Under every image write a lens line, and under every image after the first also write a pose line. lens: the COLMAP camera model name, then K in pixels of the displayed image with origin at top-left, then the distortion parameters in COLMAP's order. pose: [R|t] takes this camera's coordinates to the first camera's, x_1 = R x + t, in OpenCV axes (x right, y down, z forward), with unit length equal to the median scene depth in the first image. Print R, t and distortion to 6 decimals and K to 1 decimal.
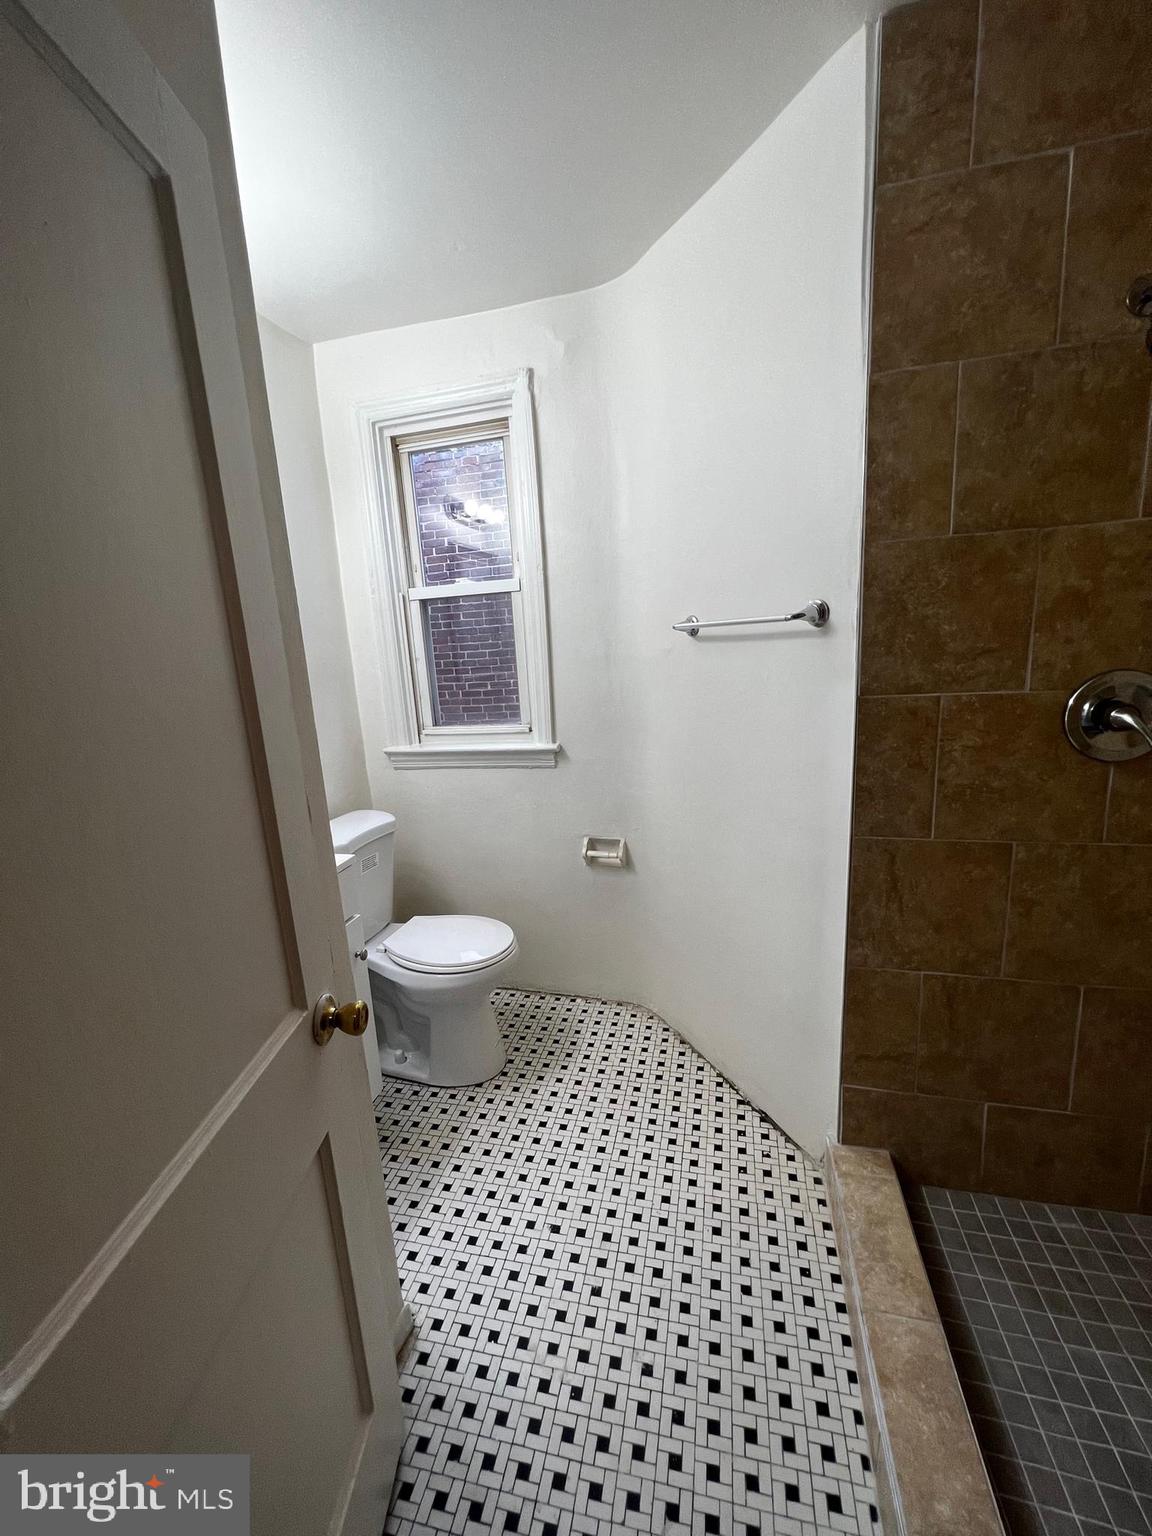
lens RADIAL K [[619.8, 0, 578.8], [0, 619.8, 759.8], [0, 0, 1]] dist [-0.000962, 0.000509]
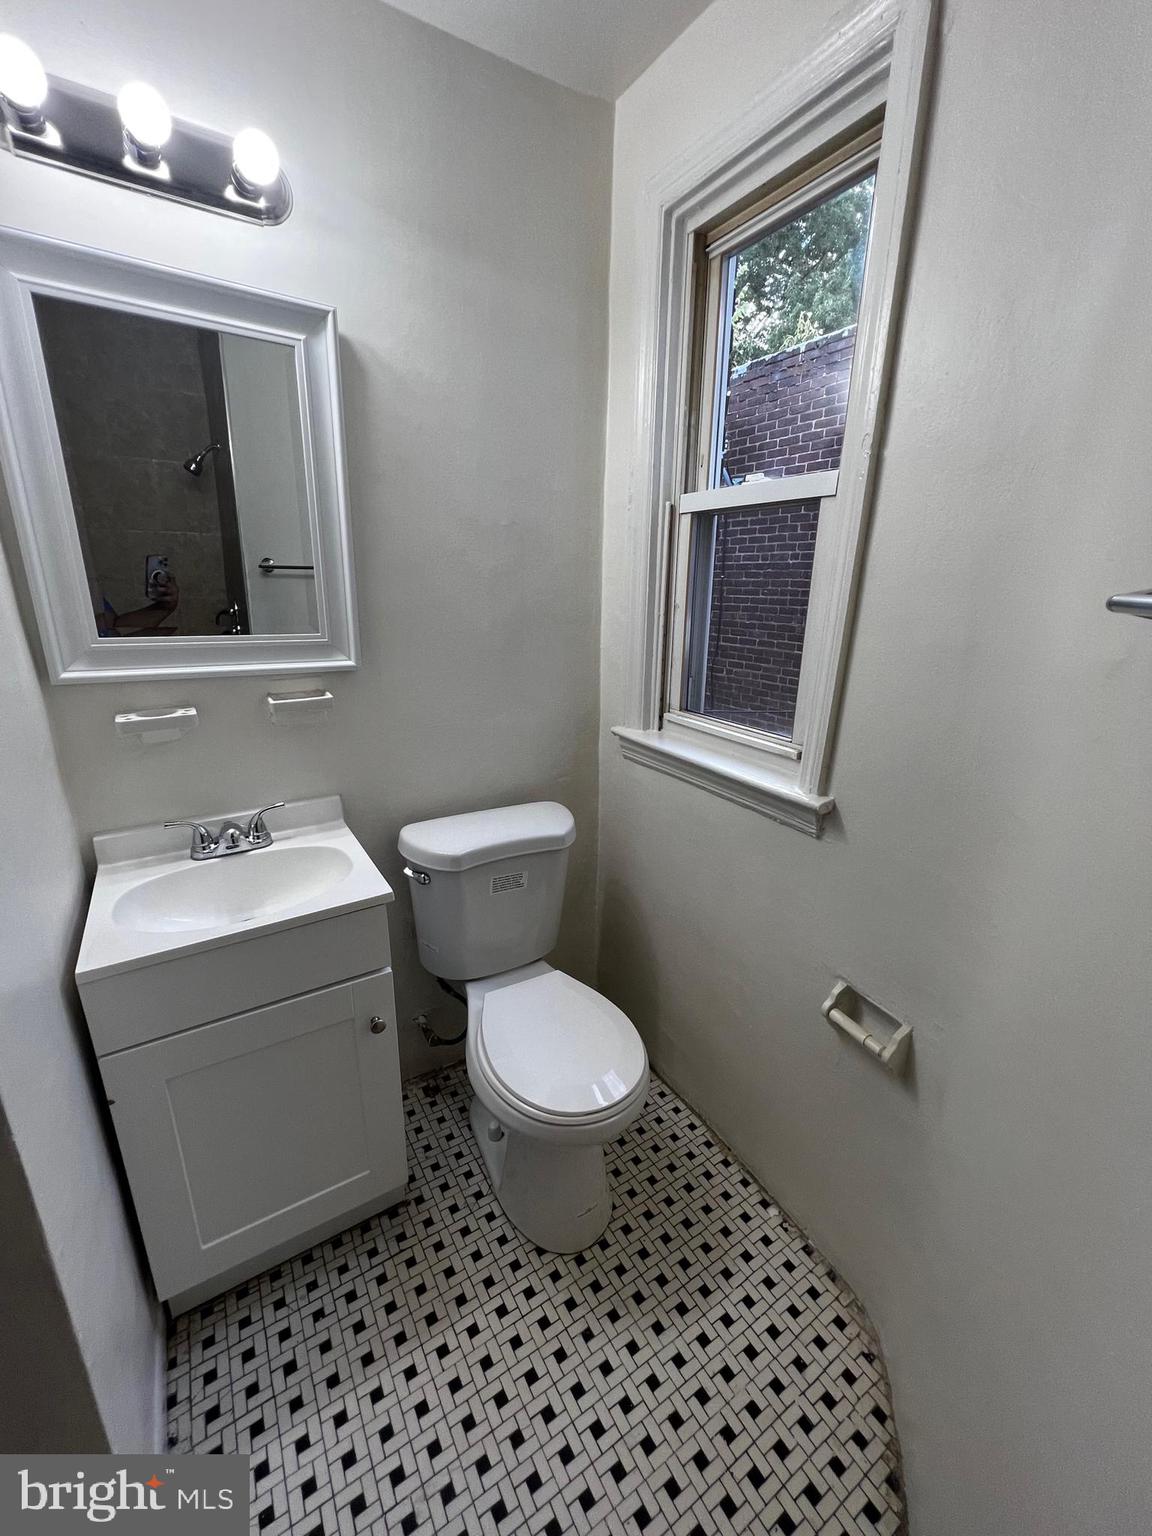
lens RADIAL K [[619.8, 0, 576.3], [0, 619.8, 765.0], [0, 0, 1]] dist [-0.000962, 0.000509]
pose [[0.712737, 0.269616, -0.647545, 0.145453], [-0.187838, 0.962823, 0.194138, -0.115166], [0.675813, -0.016736, 0.736883, 0.467000]]
